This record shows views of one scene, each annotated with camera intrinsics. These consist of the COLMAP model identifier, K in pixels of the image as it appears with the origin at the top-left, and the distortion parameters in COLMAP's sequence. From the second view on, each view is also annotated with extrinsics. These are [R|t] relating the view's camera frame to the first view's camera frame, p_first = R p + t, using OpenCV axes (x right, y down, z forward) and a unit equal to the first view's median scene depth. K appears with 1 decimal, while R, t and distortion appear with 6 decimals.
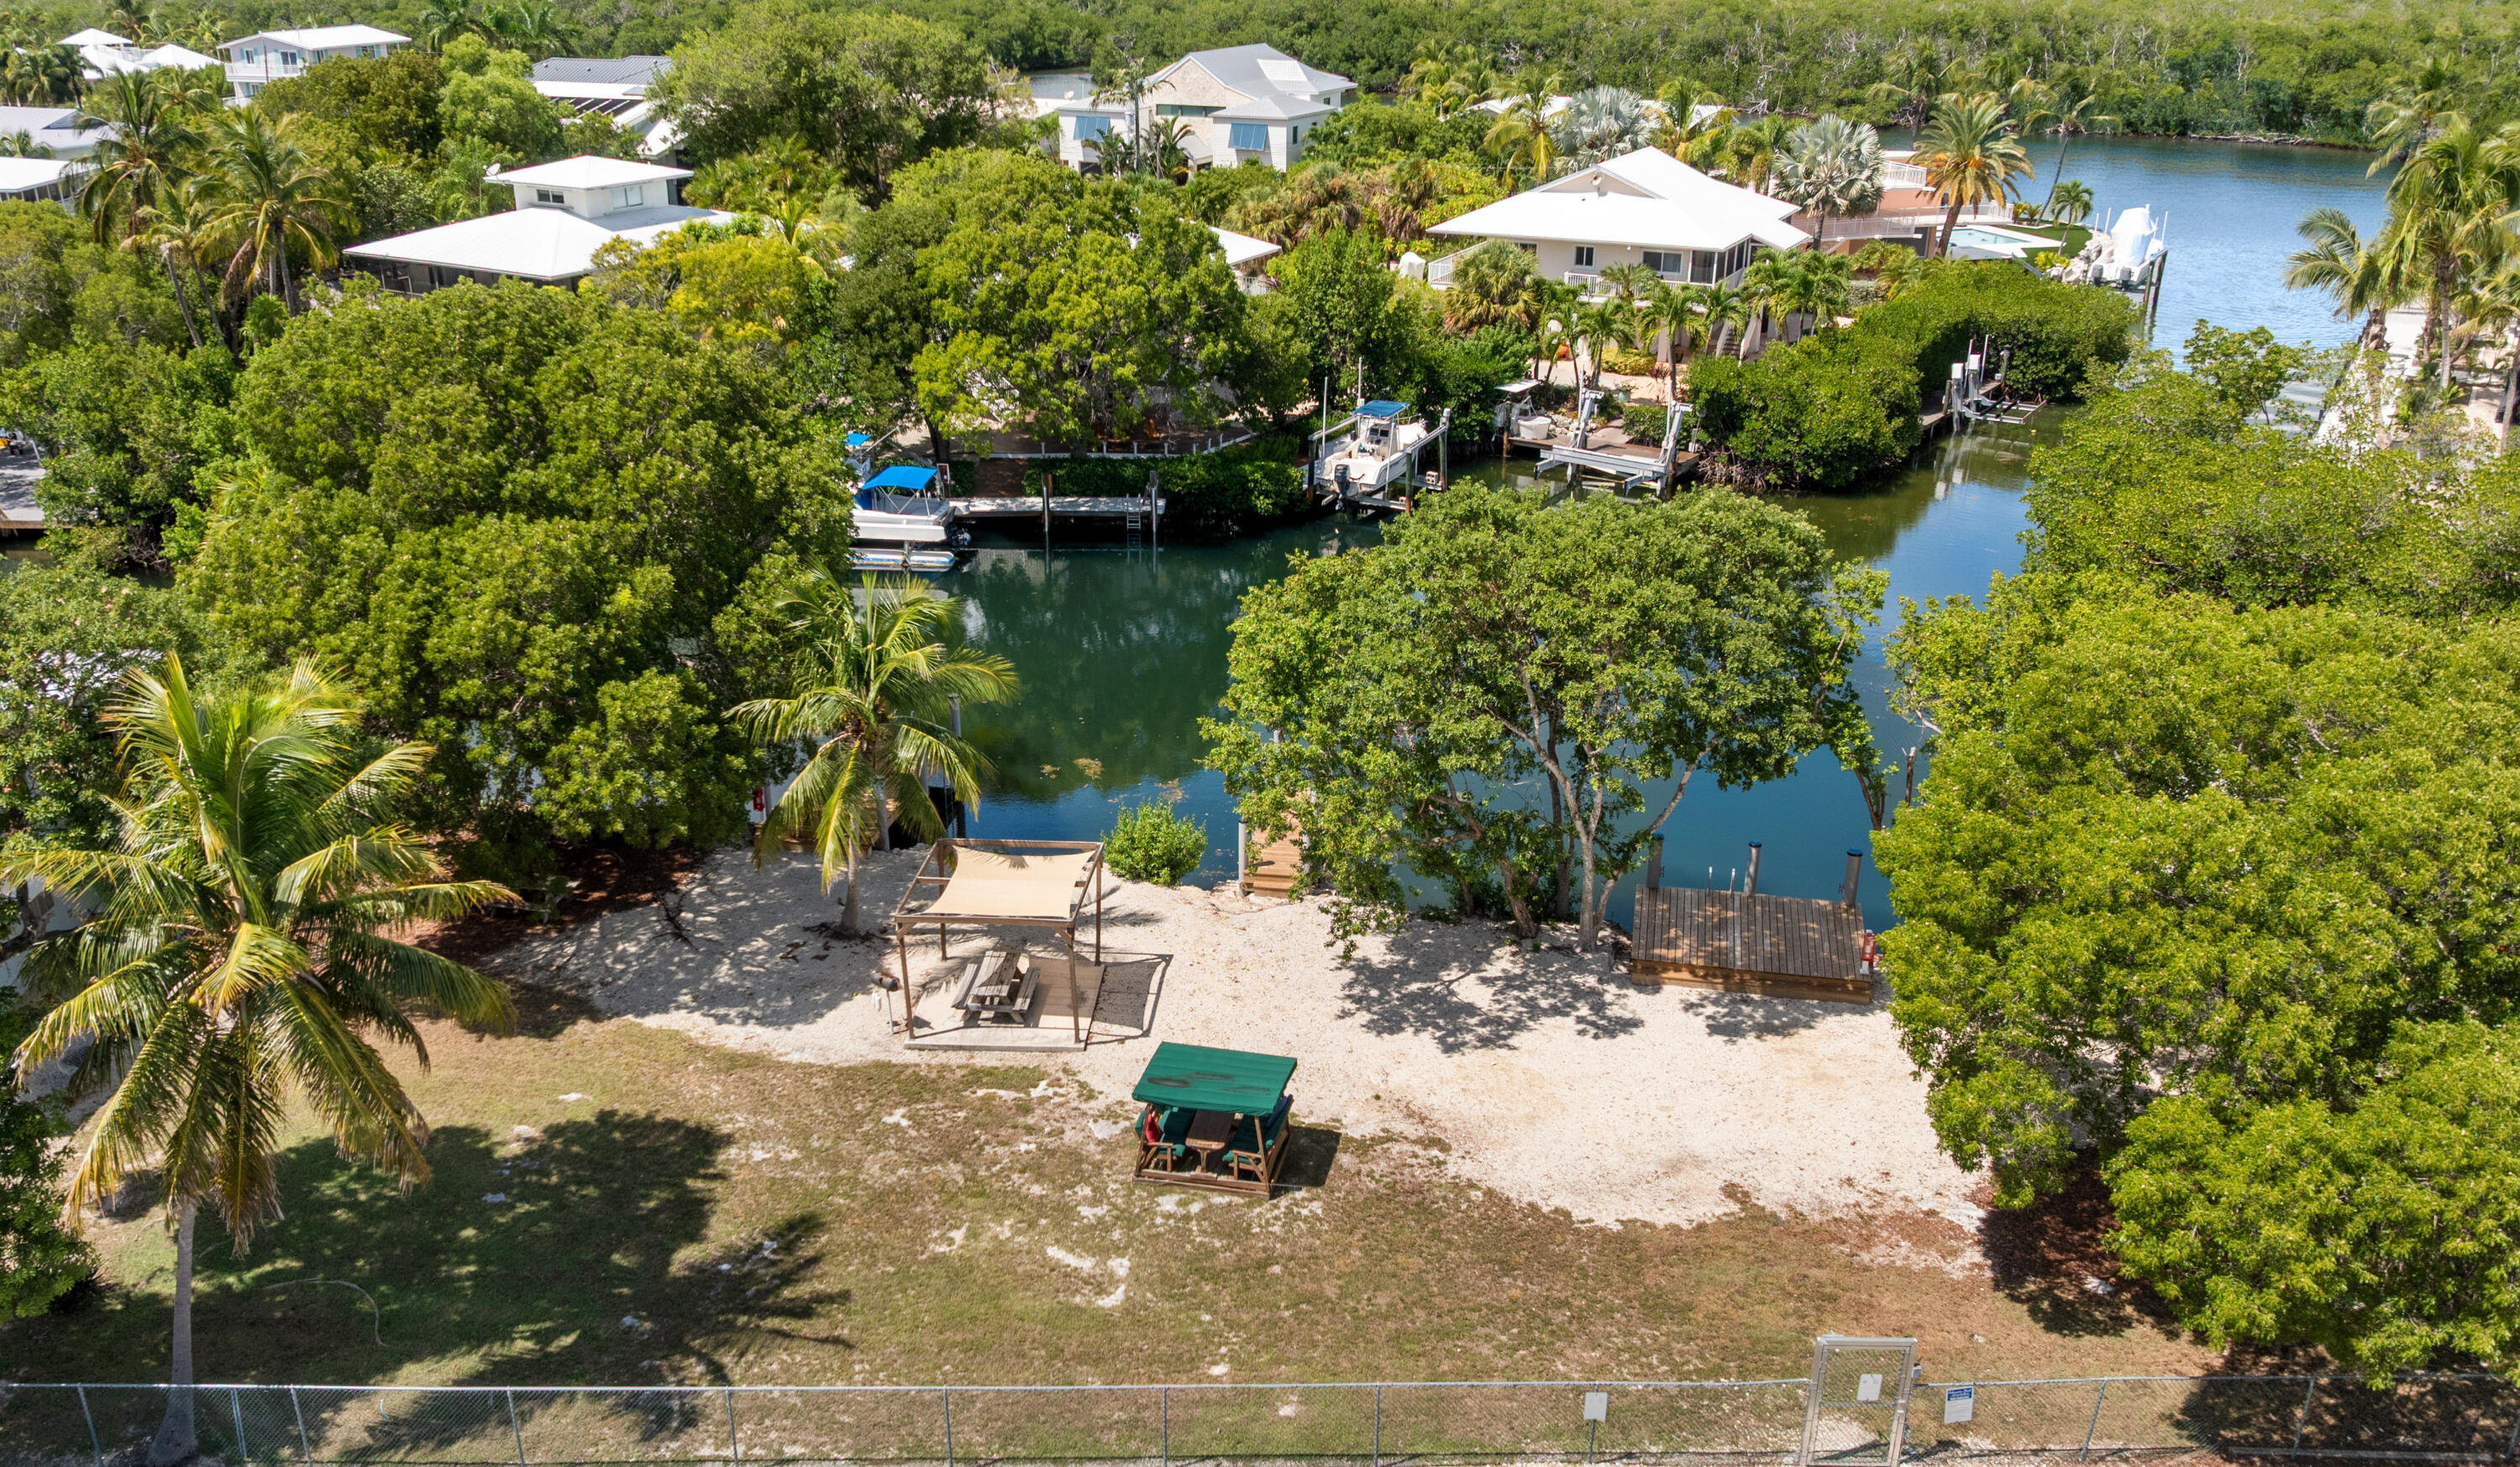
lens RADIAL K [[2071.2, 0, 1259.8], [0, 2071.2, 827.9], [0, 0, 1]] dist [-0.029564, 0.004077]
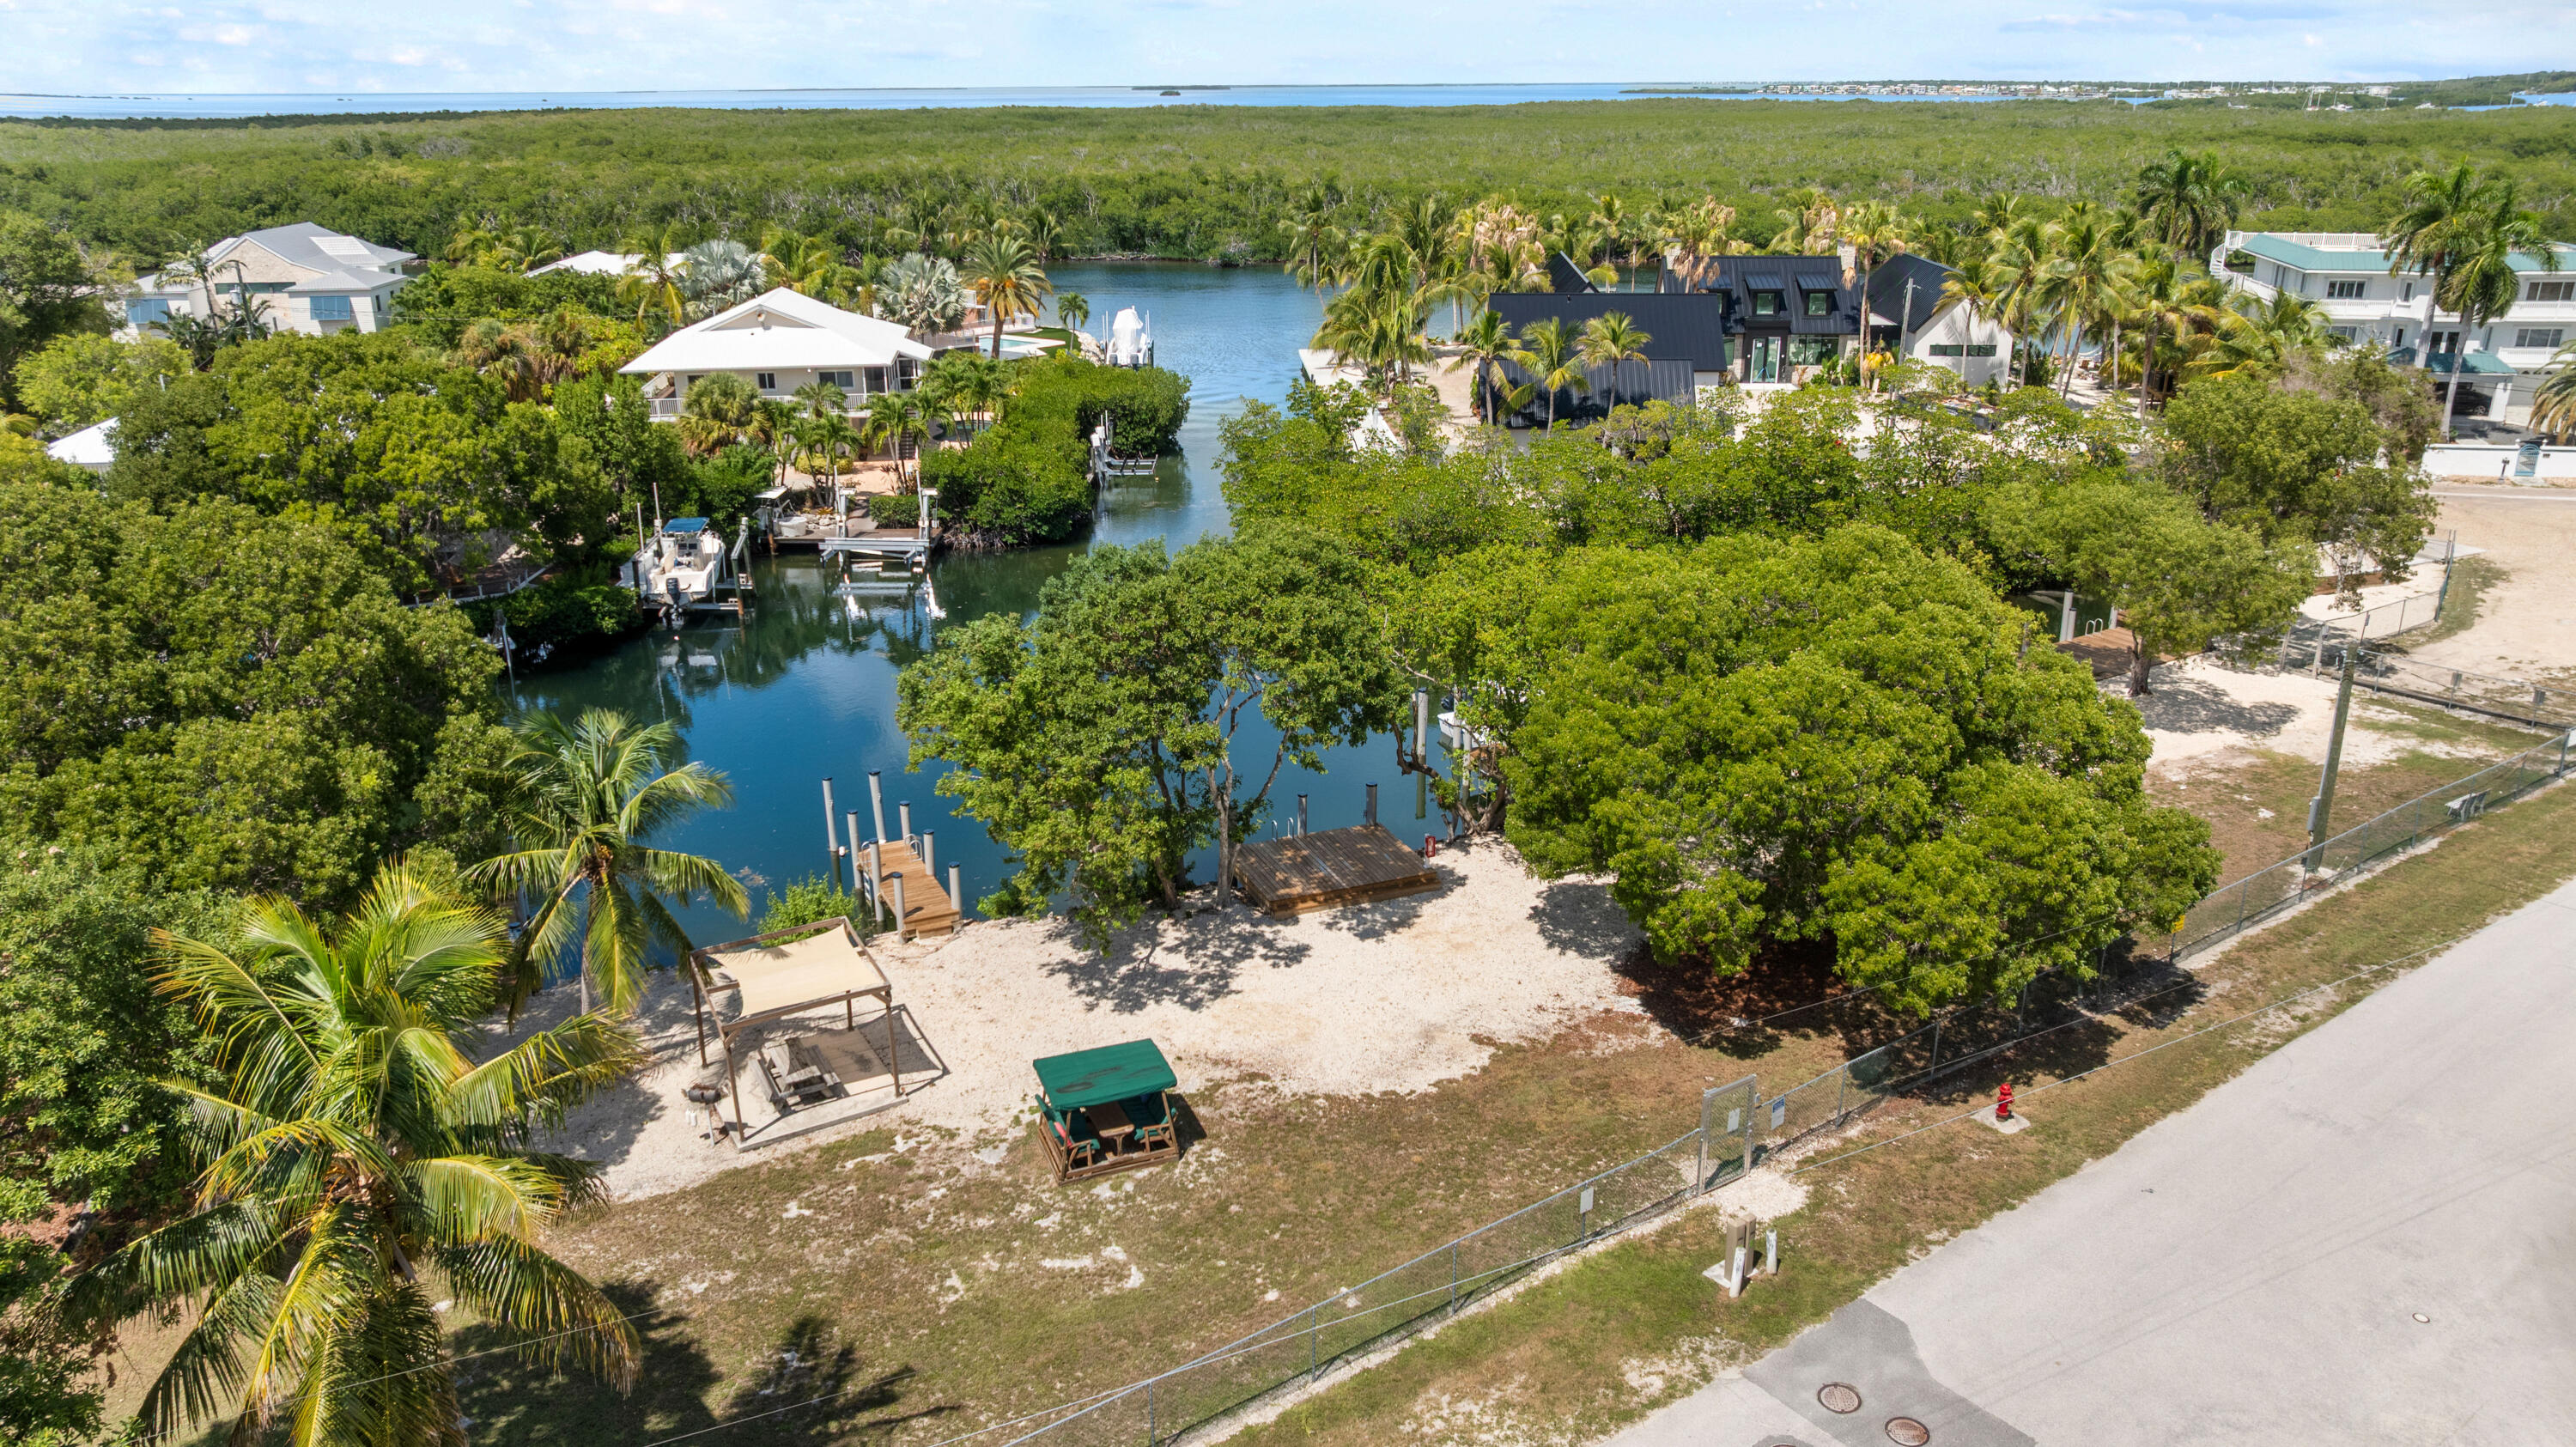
lens RADIAL K [[1743.4, 0, 1288.0], [0, 1743.4, 723.5], [0, 0, 1]] dist [-0.034087, 0.001423]
pose [[0.824063, -0.190796, 0.533401, -0.198772], [0.229288, 0.973340, -0.006071, -0.018470], [-0.518022, 0.127305, 0.845841, 0.052520]]
